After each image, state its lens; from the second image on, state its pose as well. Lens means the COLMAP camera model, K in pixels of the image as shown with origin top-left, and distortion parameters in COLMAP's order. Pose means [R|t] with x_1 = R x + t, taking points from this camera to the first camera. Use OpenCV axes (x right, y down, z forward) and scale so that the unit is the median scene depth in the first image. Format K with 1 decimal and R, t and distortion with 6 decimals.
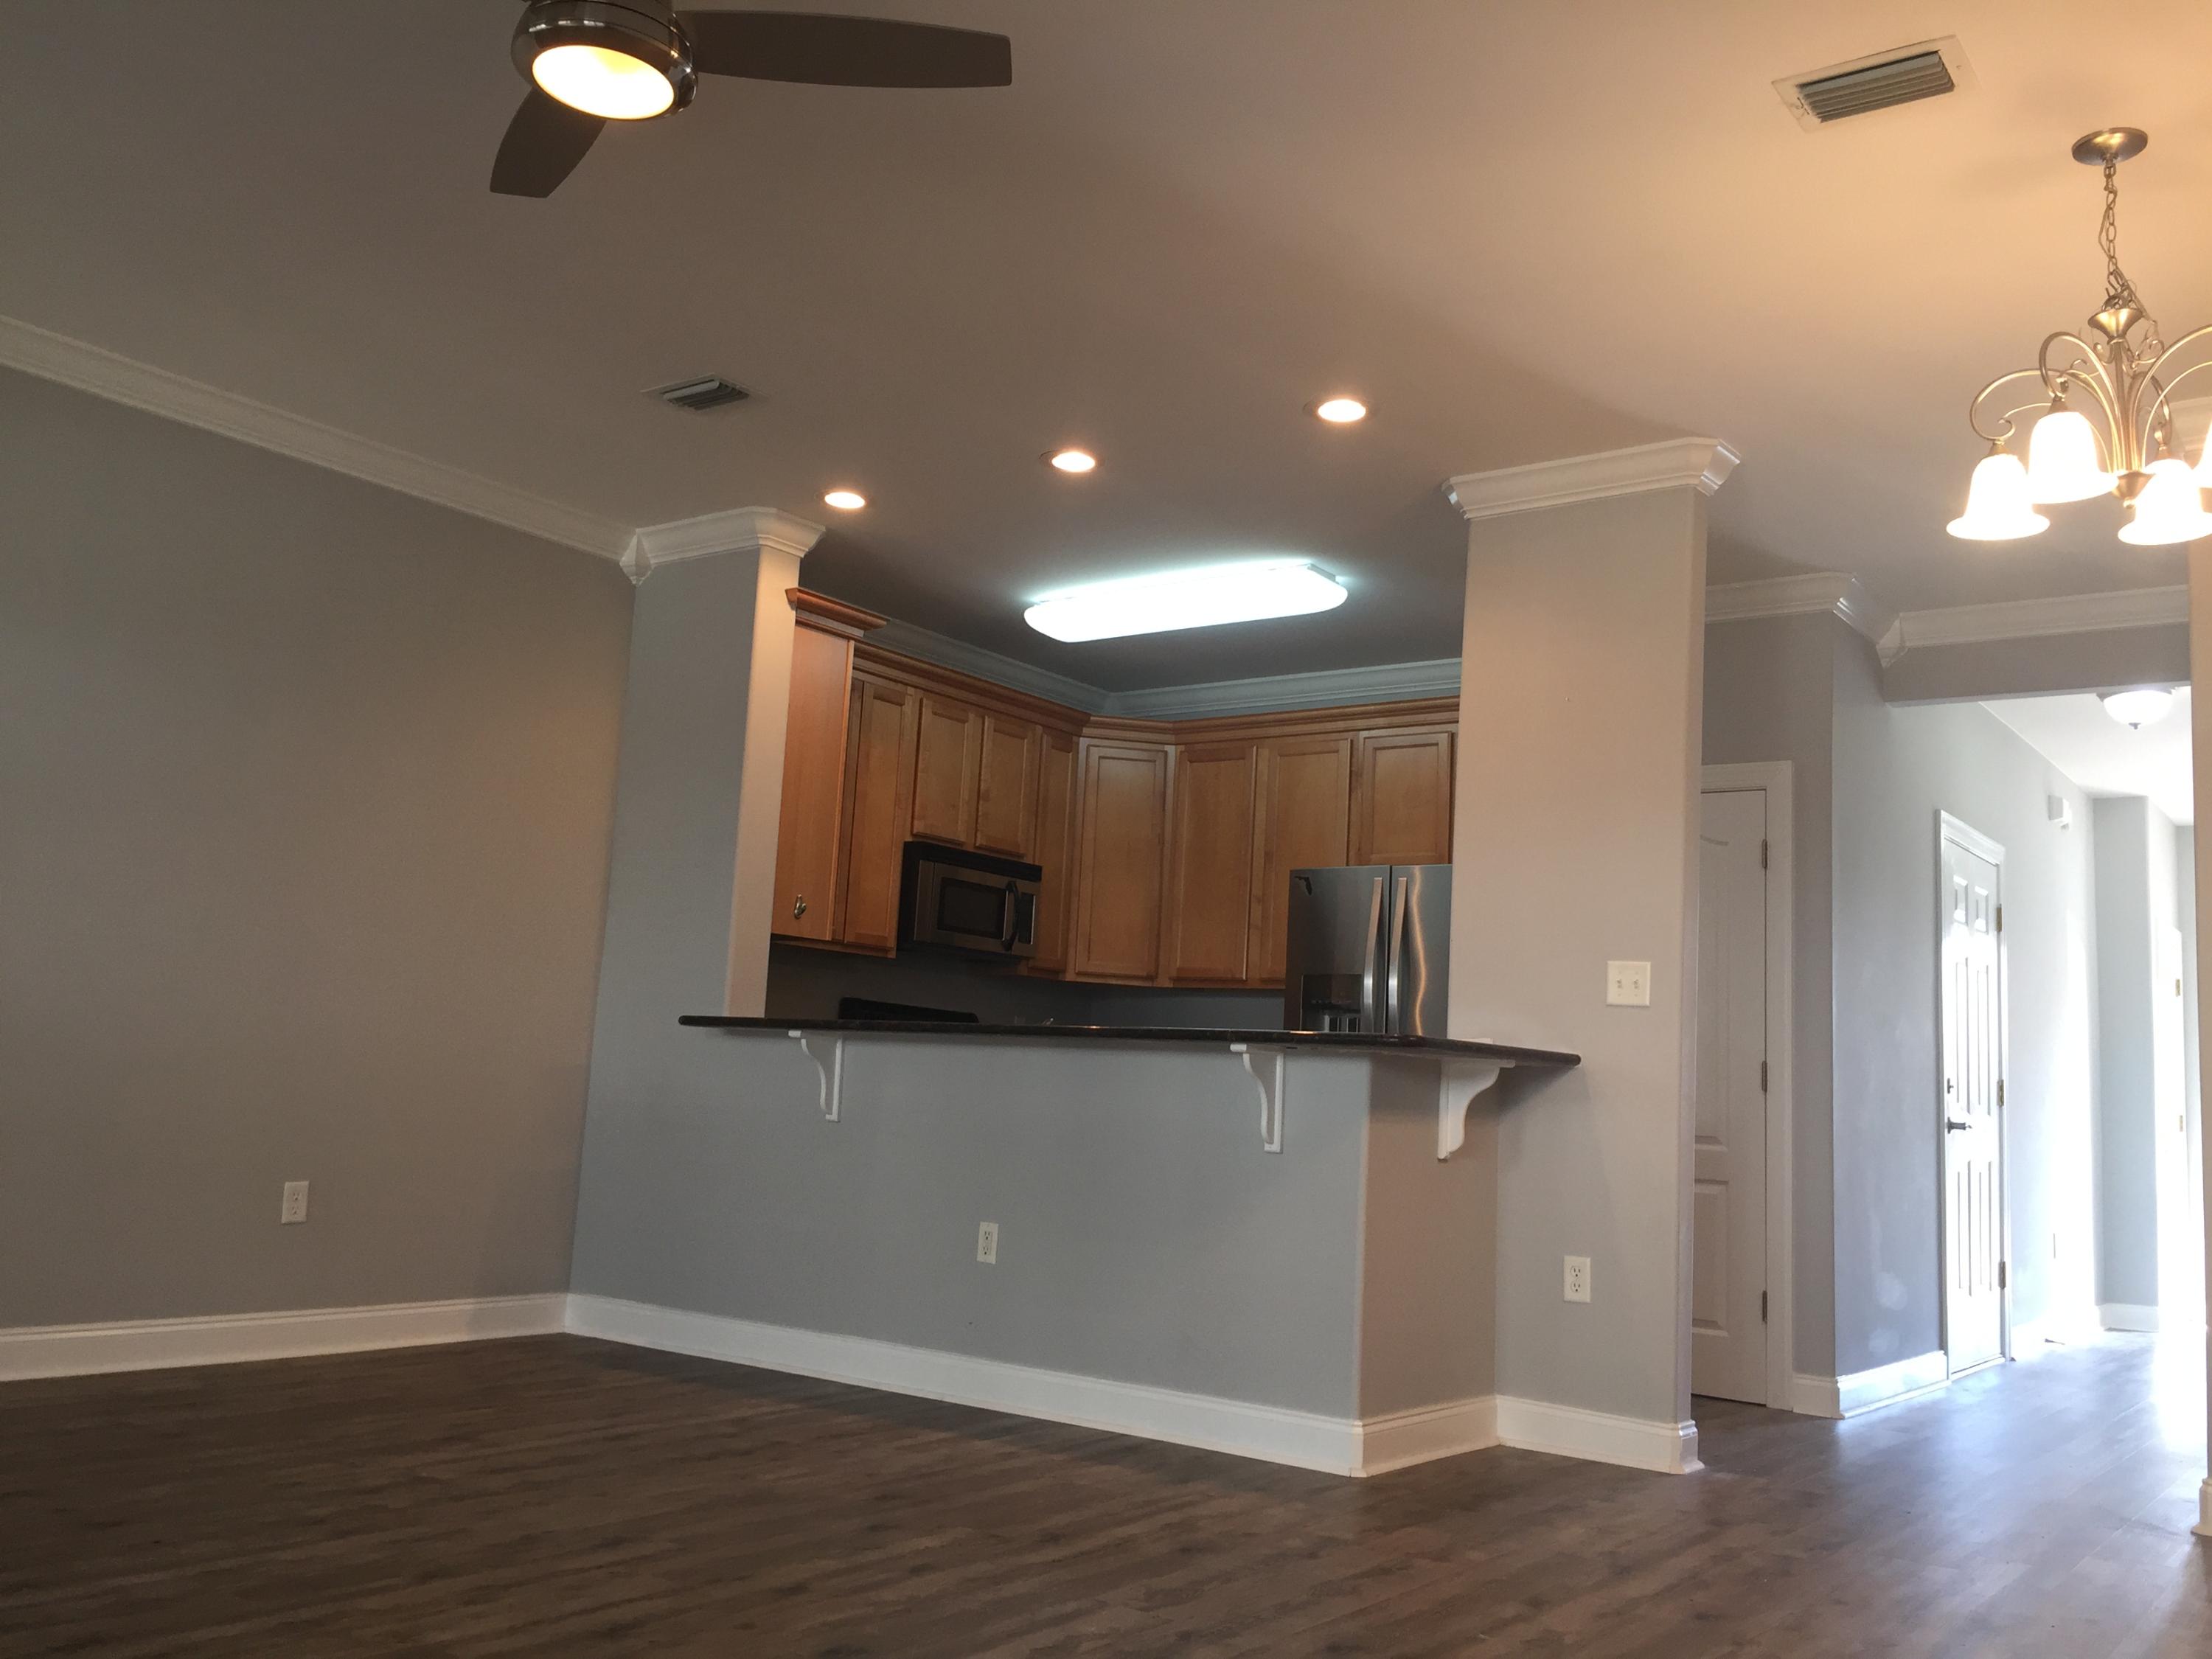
lens RADIAL K [[1871.2, 0, 1106.0], [0, 1871.2, 829.5], [0, 0, 1]] dist [0.012759, 0.002976]
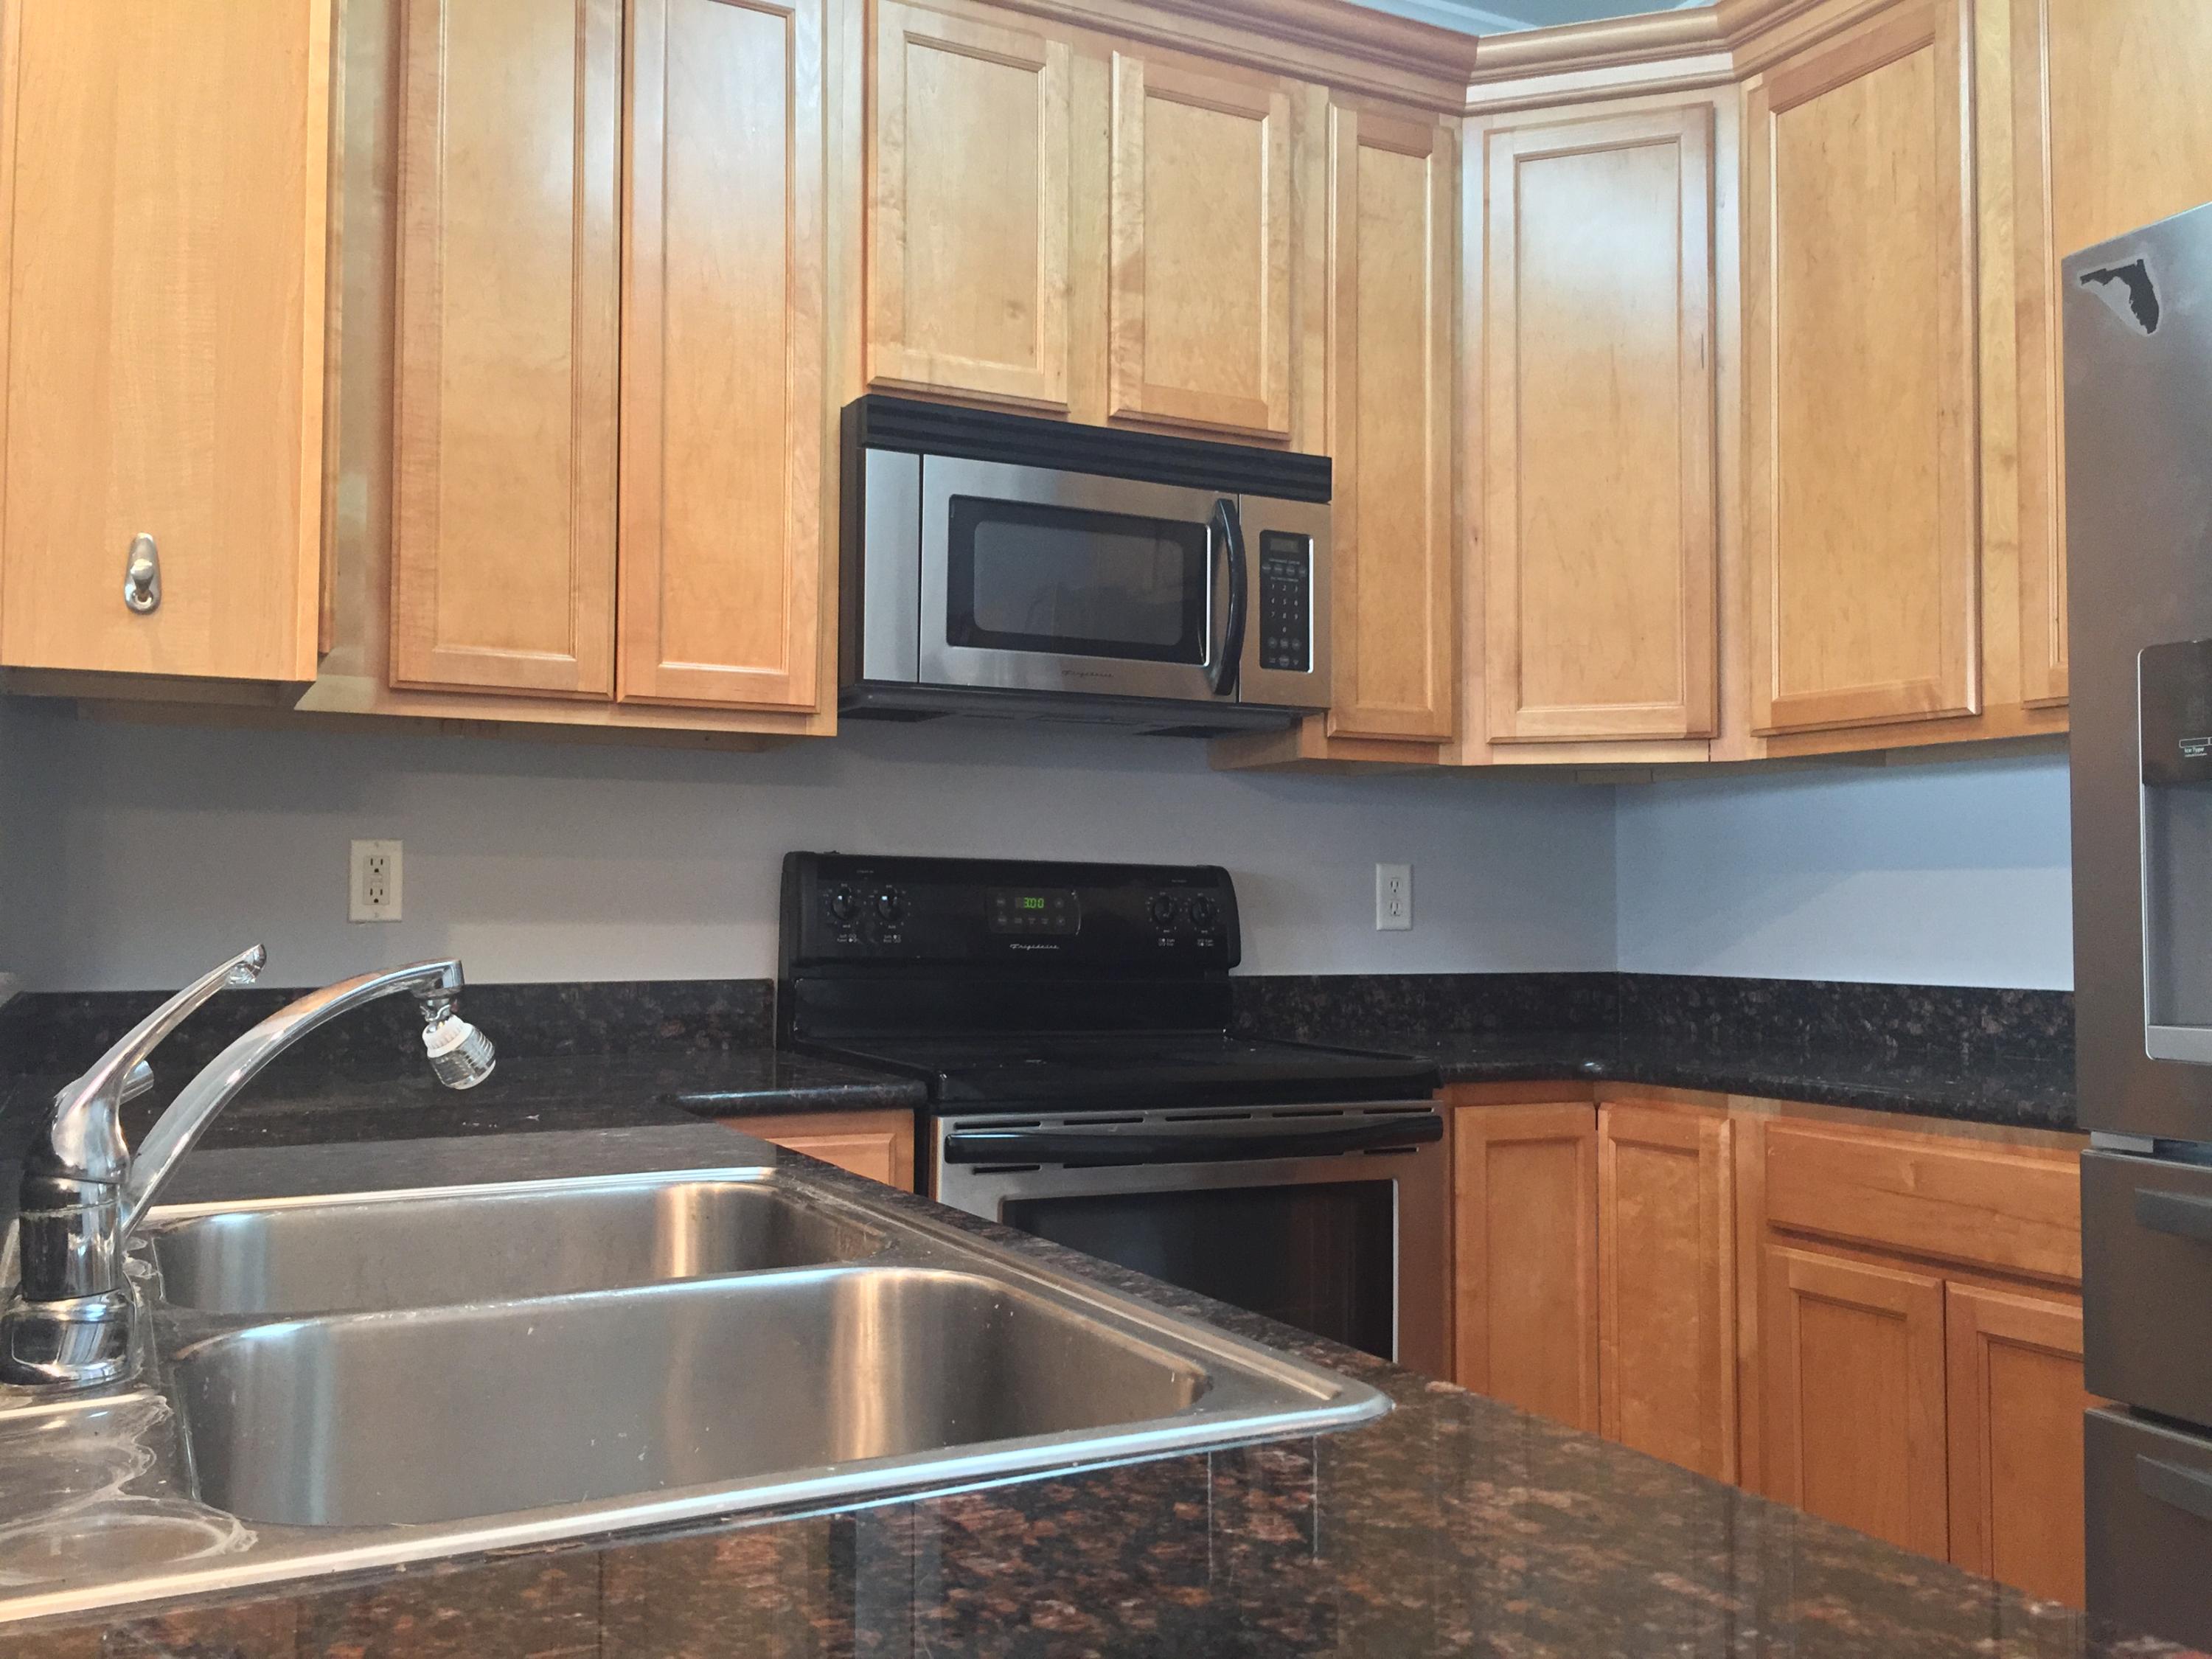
lens RADIAL K [[1889.0, 0, 1106.0], [0, 1889.0, 829.5], [0, 0, 1]] dist [0.062191, -0.120044]
pose [[0.898894, -0.070266, -0.432496, 0.082151], [0.107345, 0.992294, 0.061888, 0.065257], [0.424814, -0.102057, 0.899509, 0.652712]]
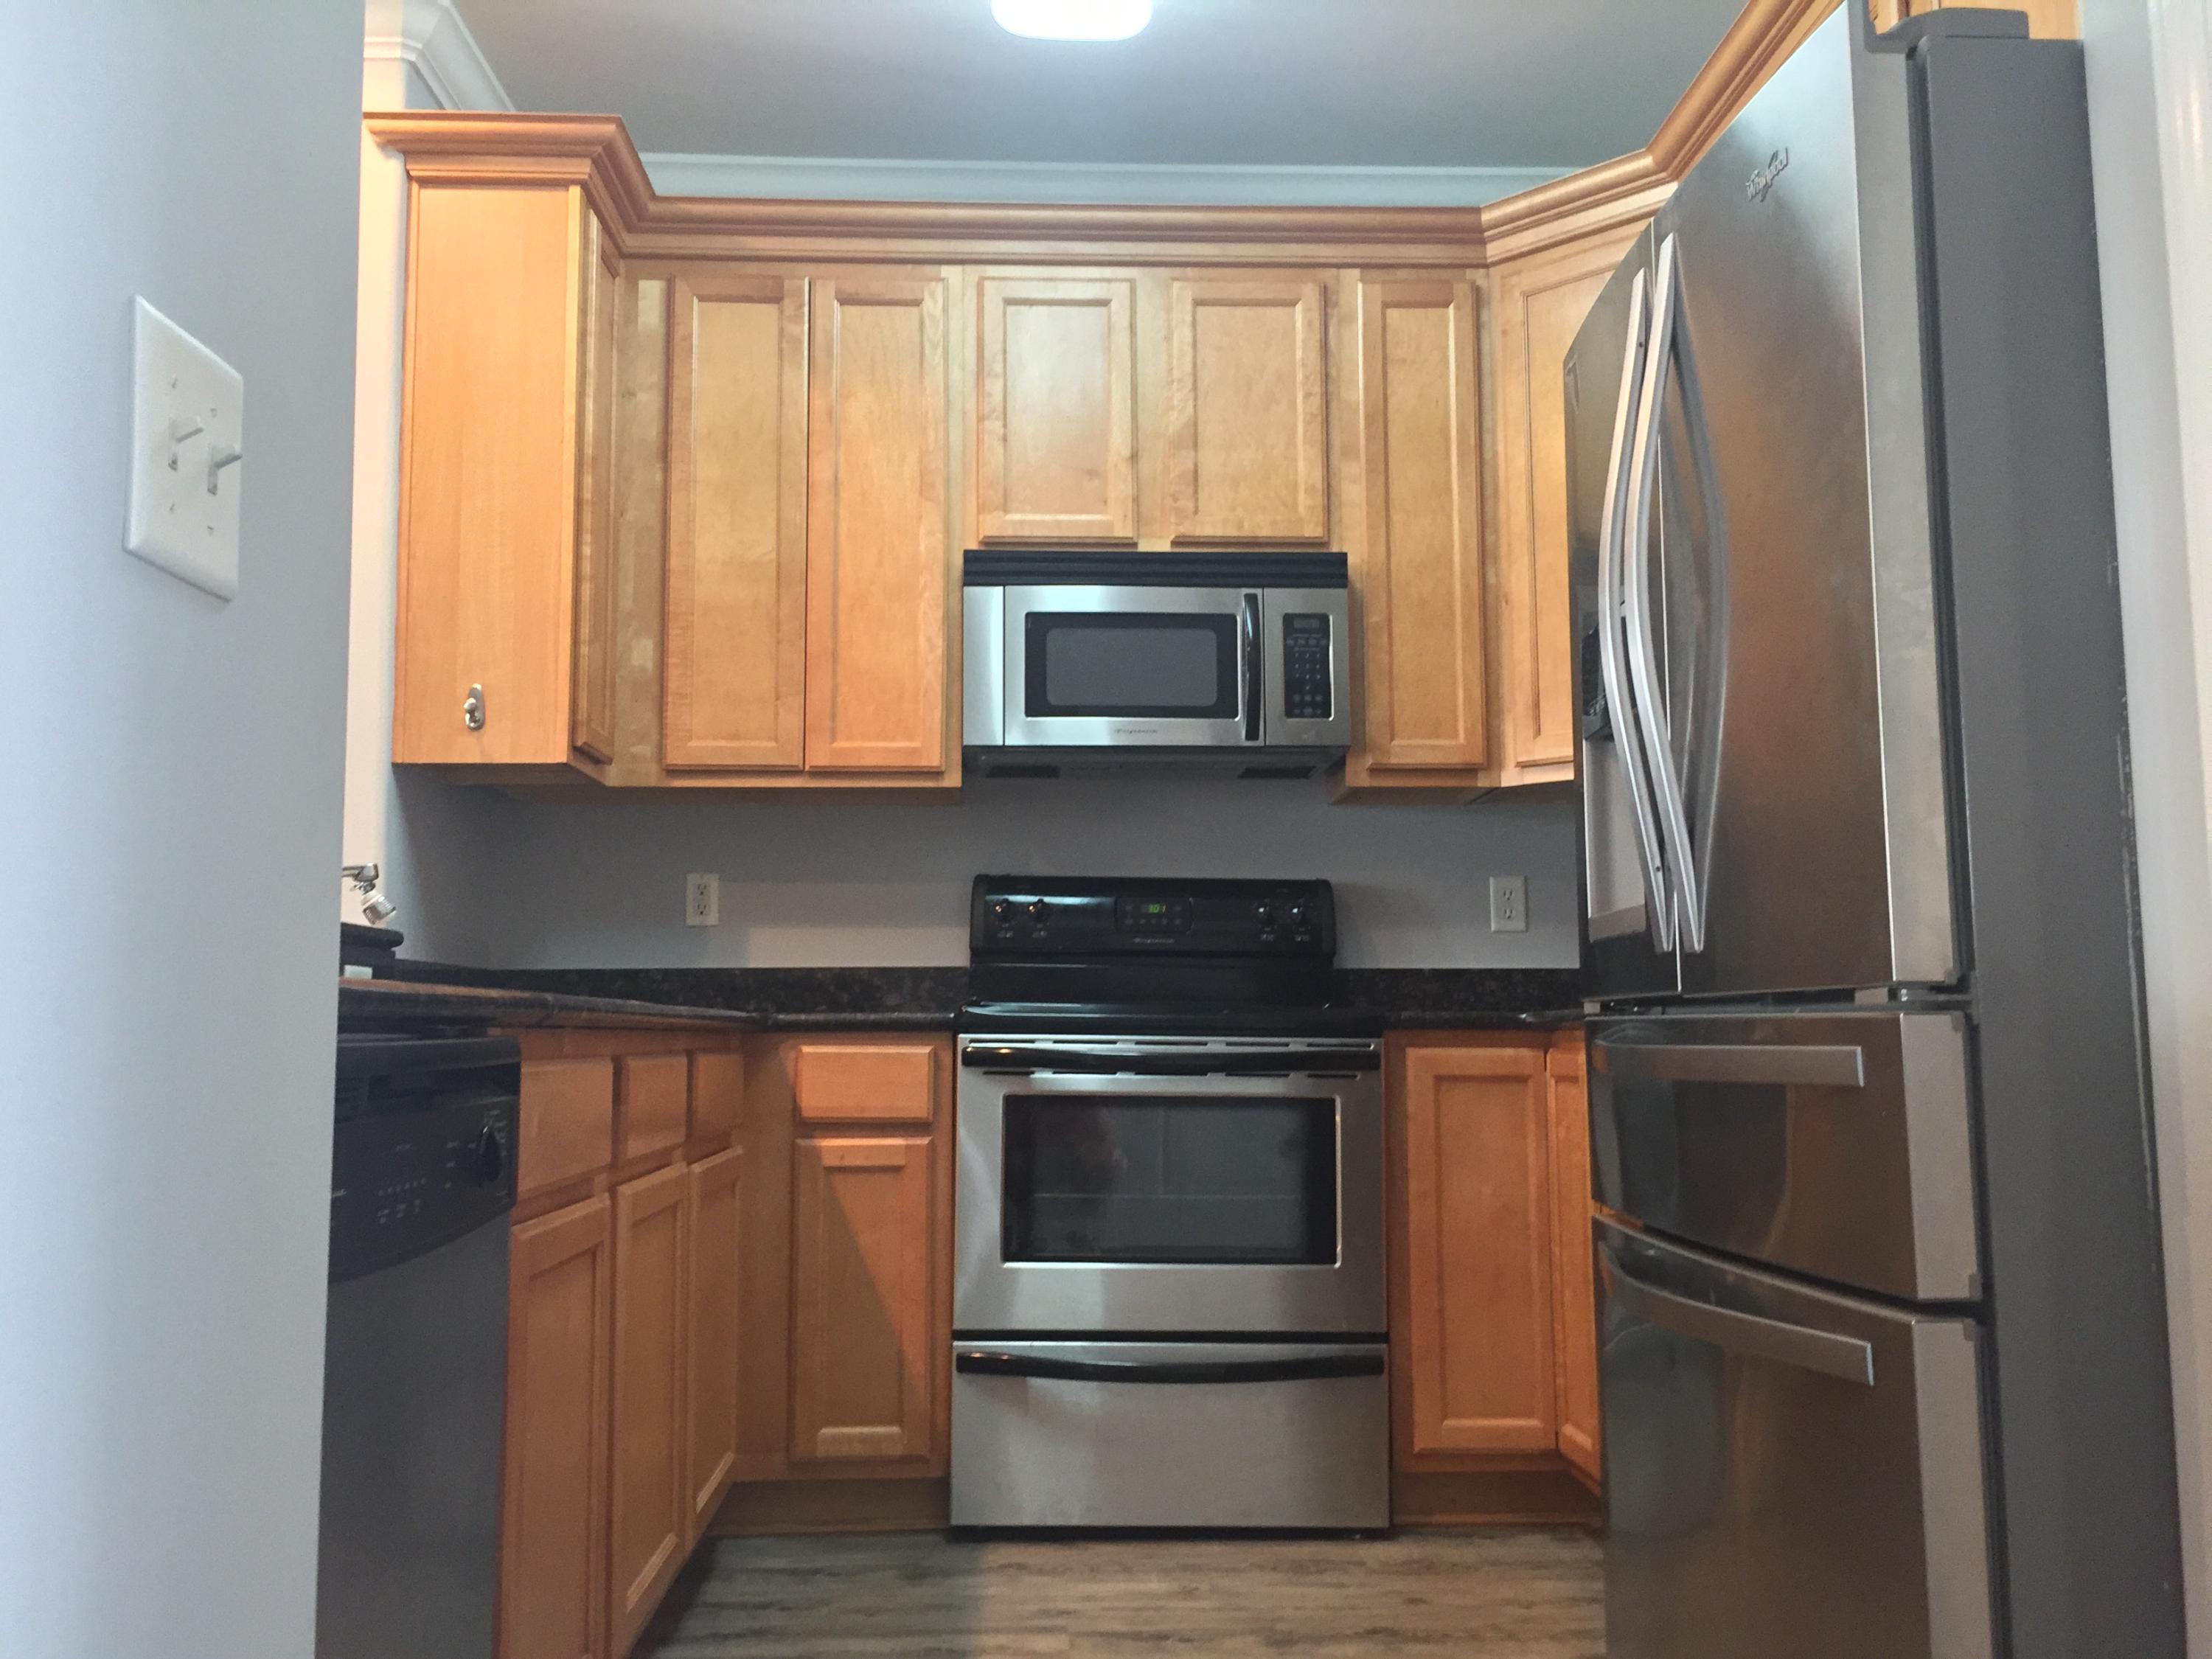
lens RADIAL K [[1871.2, 0, 1106.0], [0, 1871.2, 829.5], [0, 0, 1]] dist [0.012759, 0.002976]
pose [[0.631179, -0.141559, -0.762610, 0.280195], [0.149527, 0.986969, -0.059448, 0.109092], [0.761088, -0.076508, 0.644121, 0.656876]]
